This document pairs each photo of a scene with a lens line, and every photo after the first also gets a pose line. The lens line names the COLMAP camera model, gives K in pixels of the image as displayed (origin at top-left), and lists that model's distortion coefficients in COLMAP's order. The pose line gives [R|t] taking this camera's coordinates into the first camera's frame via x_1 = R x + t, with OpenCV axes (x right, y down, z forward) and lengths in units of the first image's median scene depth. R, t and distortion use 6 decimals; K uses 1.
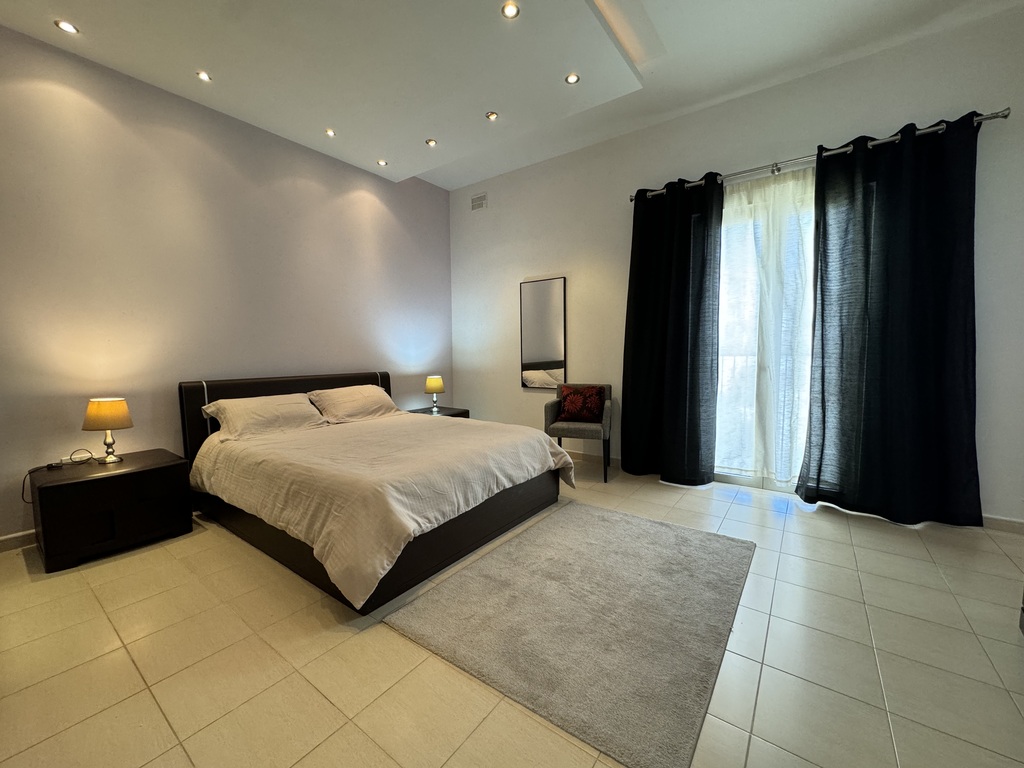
lens RADIAL K [[408.4, 0, 512.0], [0, 408.4, 384.0], [0, 0, 1]] dist [-0.000647, -0.000270]
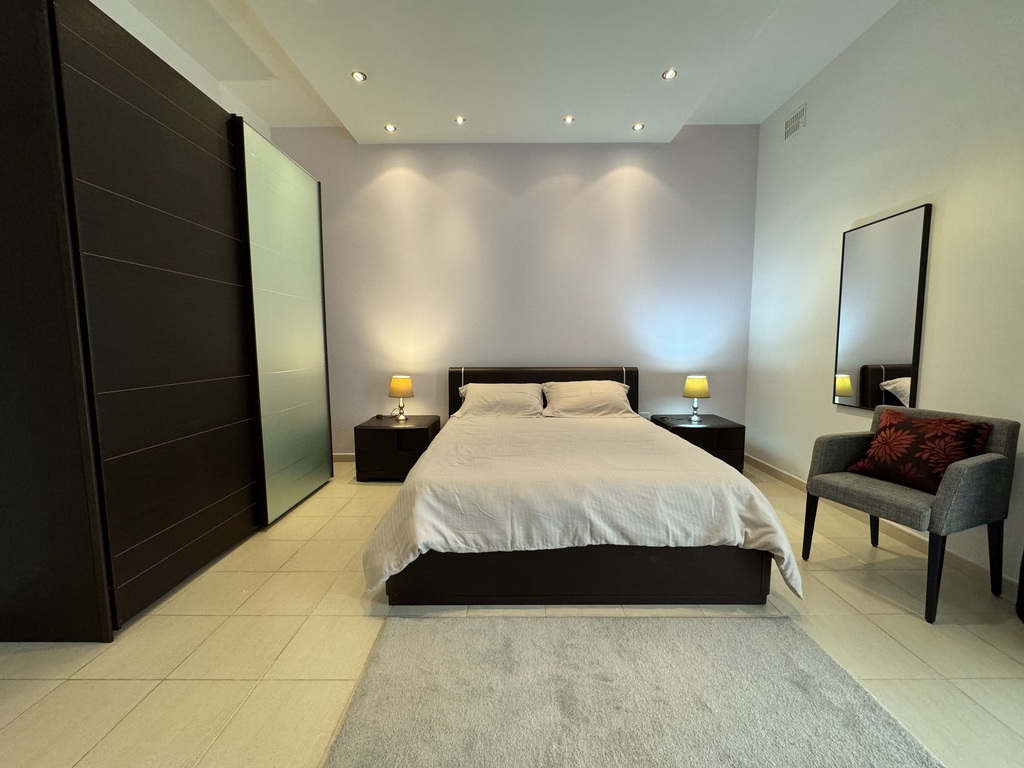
lens RADIAL K [[408.4, 0, 512.0], [0, 408.4, 384.0], [0, 0, 1]] dist [-0.000647, -0.000270]
pose [[0.590057, 0.083738, -0.803007, 0.387931], [-0.065061, 0.996304, 0.056088, -0.040949], [0.804736, 0.019150, 0.593324, 0.407843]]
